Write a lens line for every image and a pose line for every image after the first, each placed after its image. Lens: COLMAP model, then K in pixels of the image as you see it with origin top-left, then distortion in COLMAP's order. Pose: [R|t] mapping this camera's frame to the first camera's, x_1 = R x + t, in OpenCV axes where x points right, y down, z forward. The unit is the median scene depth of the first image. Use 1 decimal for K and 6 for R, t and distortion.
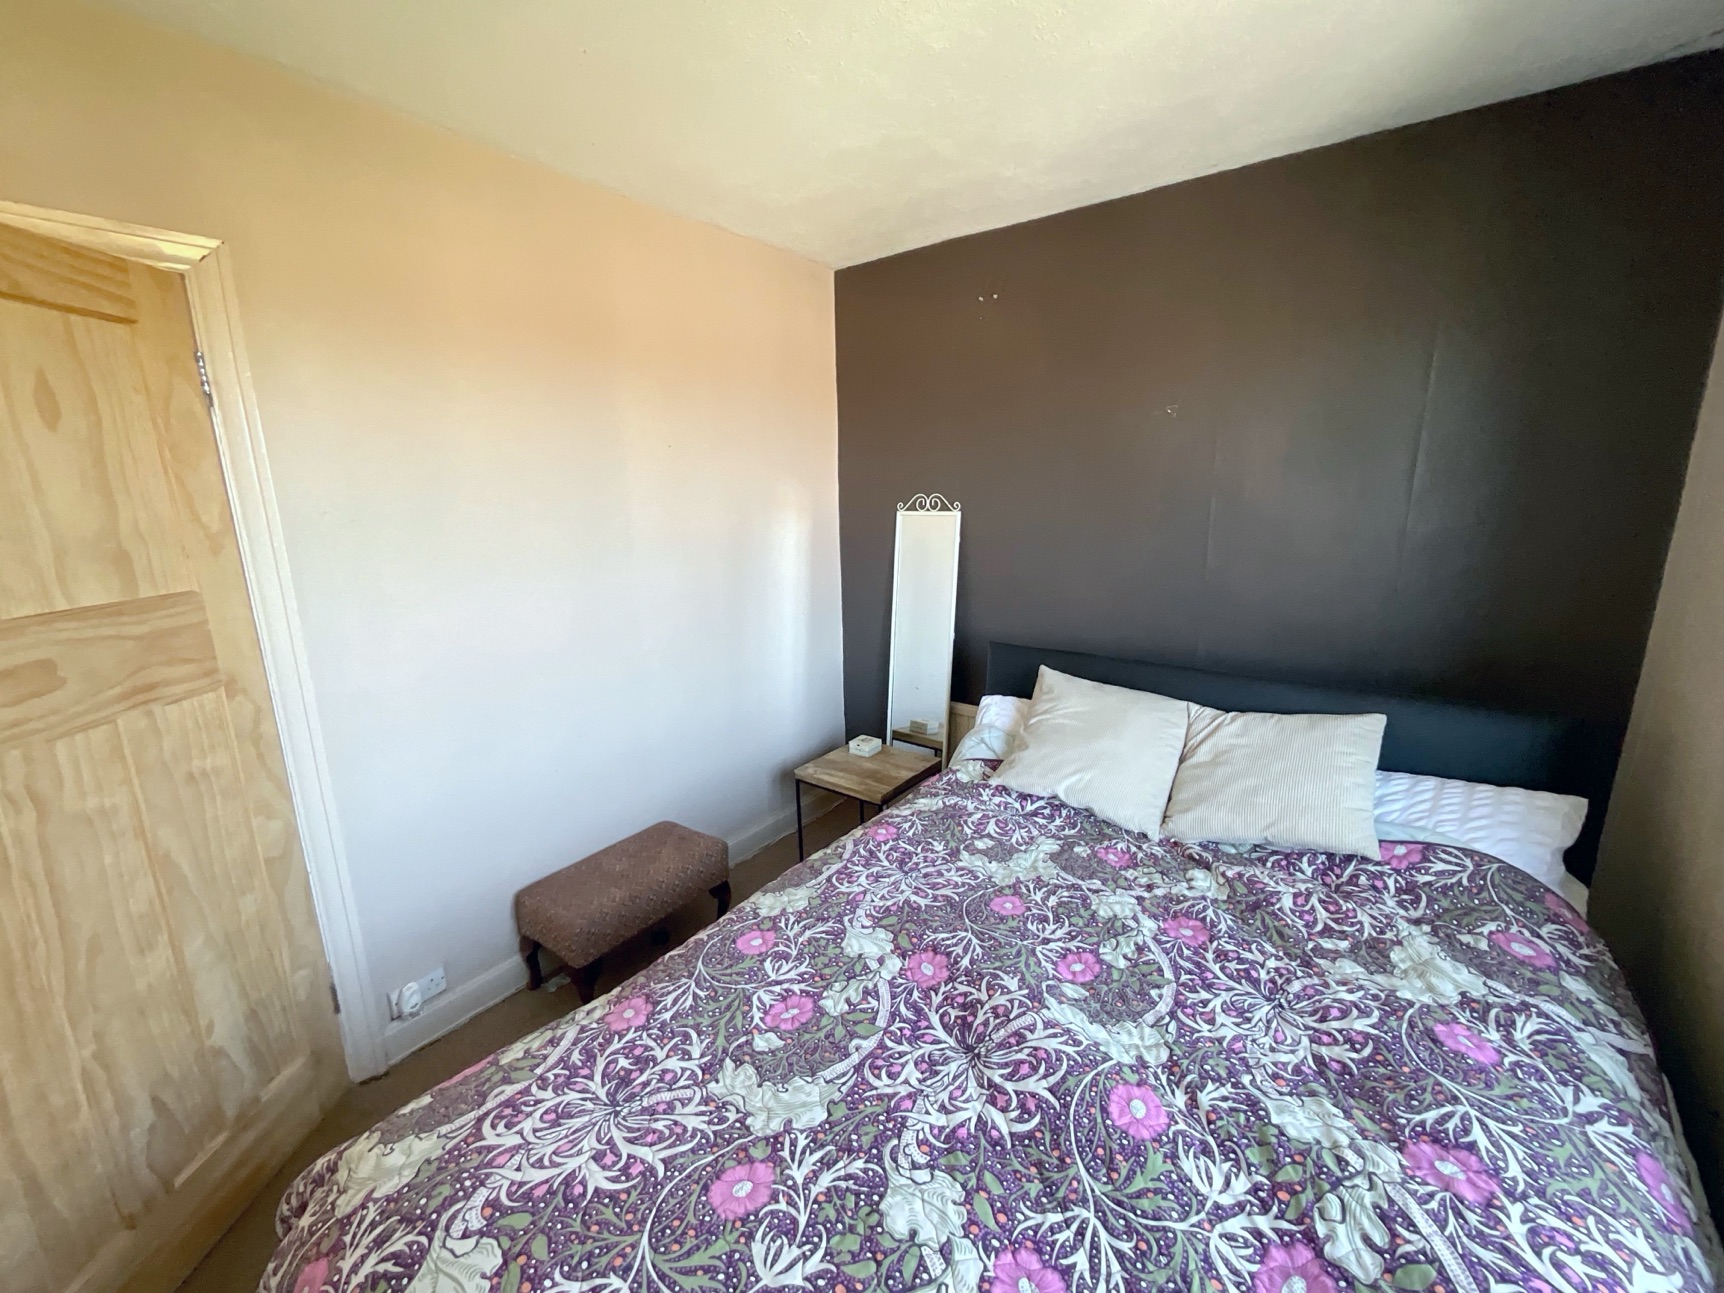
lens RADIAL K [[698.9, 0, 868.4], [0, 698.9, 651.3], [0, 0, 1]] dist [-0.000207, 0.002670]
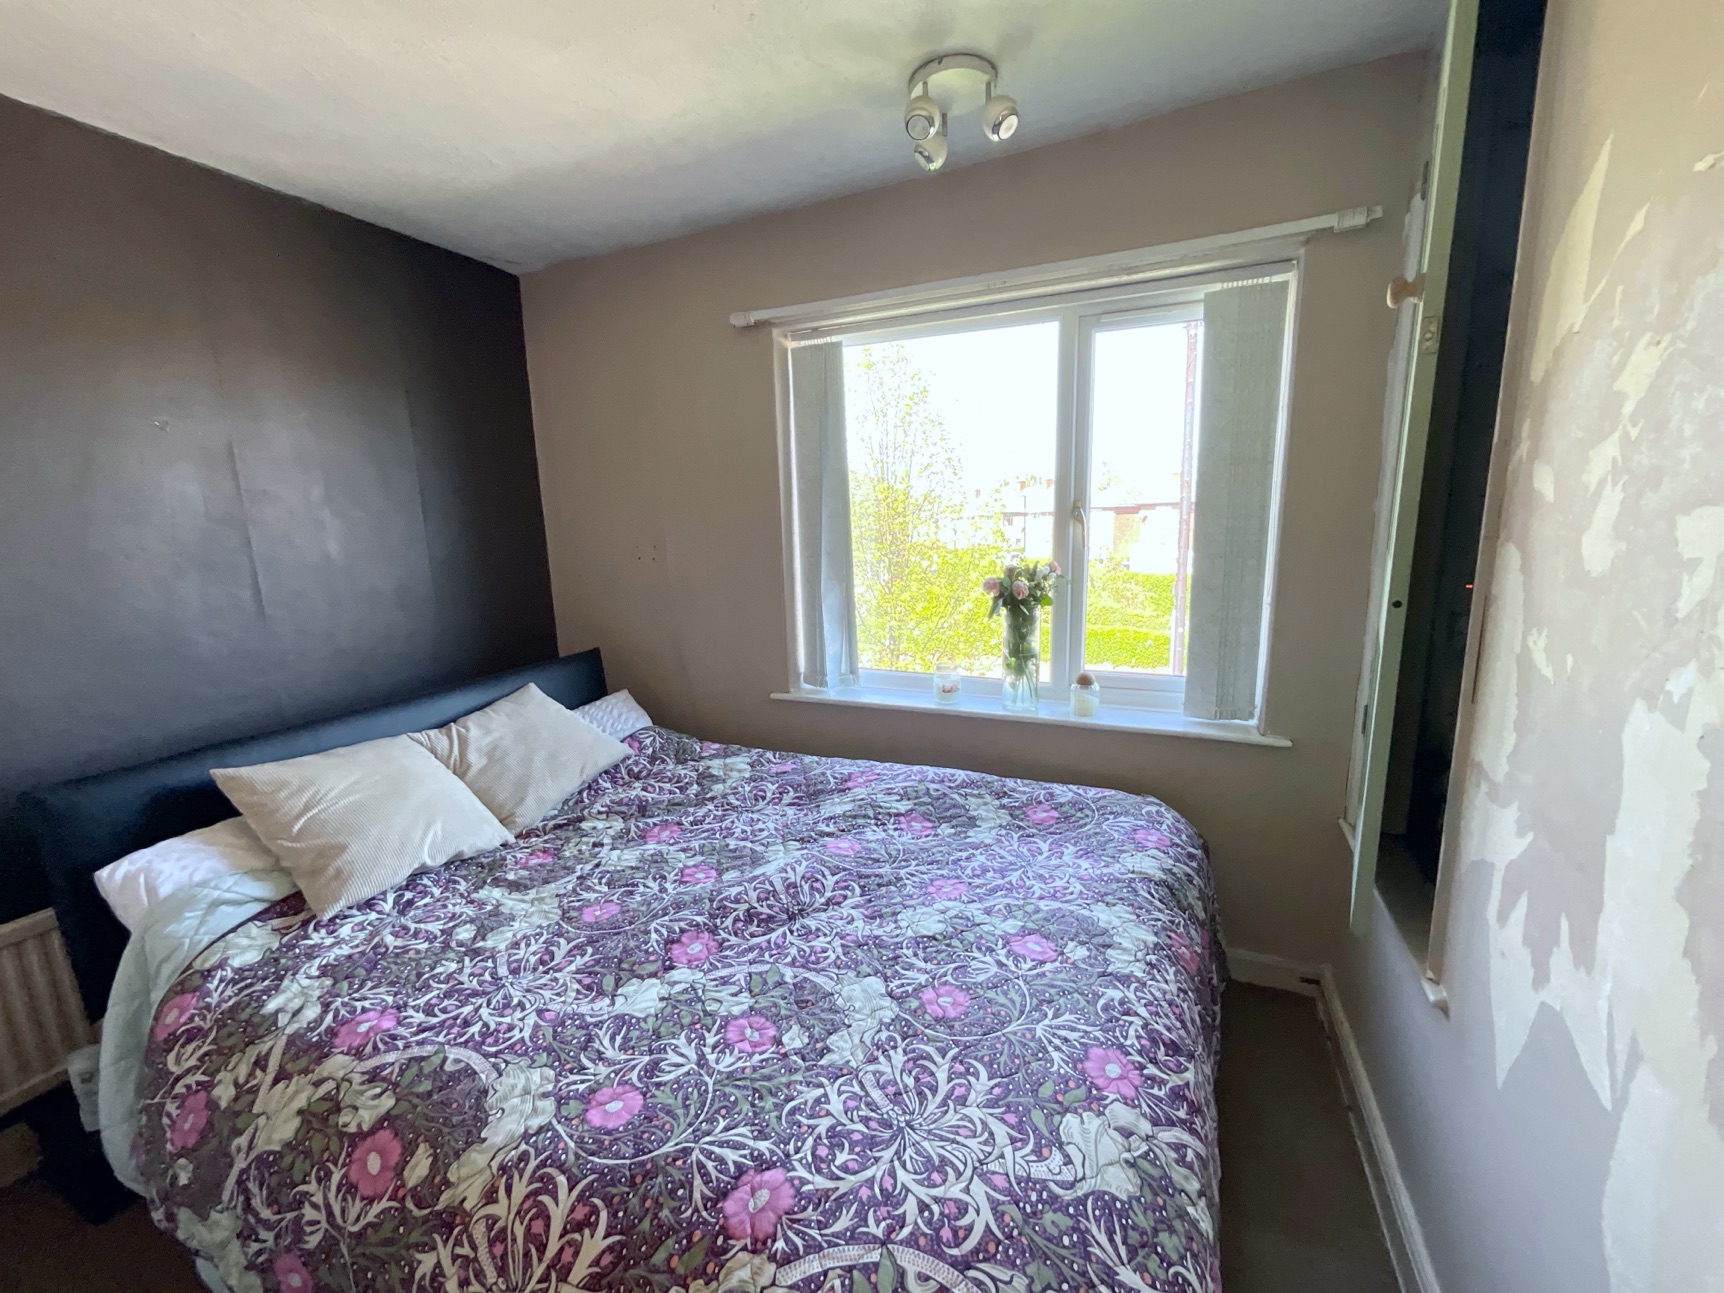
lens RADIAL K [[698.9, 0, 862.4], [0, 698.9, 640.8], [0, 0, 1]] dist [-0.000207, 0.002670]
pose [[-0.215418, -0.152100, 0.964604, -1.003577], [0.252049, 0.945665, 0.205402, -0.148433], [-0.943433, 0.287375, -0.165377, 0.884729]]
